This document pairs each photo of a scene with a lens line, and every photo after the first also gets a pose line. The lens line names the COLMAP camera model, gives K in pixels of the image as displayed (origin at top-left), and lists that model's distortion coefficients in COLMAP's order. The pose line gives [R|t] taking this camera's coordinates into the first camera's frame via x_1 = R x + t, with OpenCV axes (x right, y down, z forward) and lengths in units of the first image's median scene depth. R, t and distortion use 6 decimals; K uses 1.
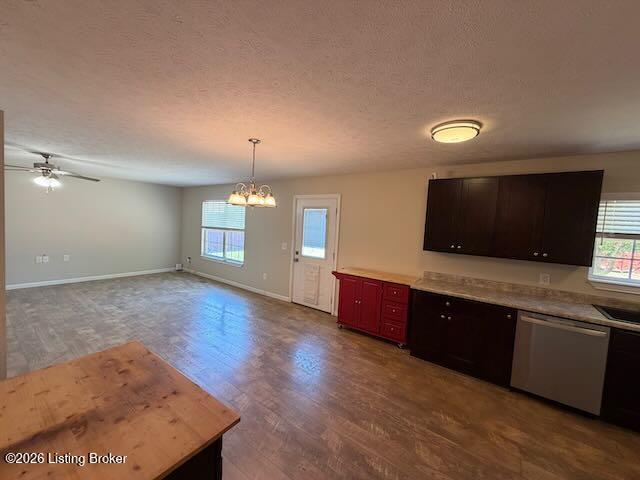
lens RADIAL K [[255.4, 0, 317.6], [0, 255.4, 239.1], [0, 0, 1]] dist [0.001302, 0.000051]
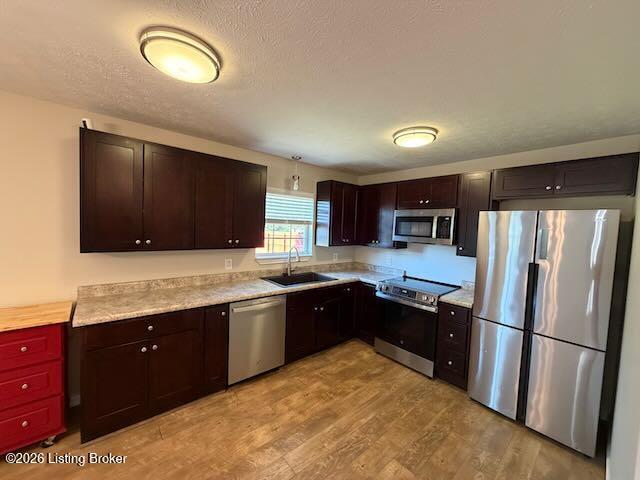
lens RADIAL K [[255.4, 0, 317.6], [0, 255.4, 239.1], [0, 0, 1]] dist [0.001302, 0.000051]
pose [[0.222567, -0.096651, 0.970115, -0.024750], [0.024518, 0.995314, 0.093537, -0.035087], [-0.974609, 0.002967, 0.223893, 0.473299]]
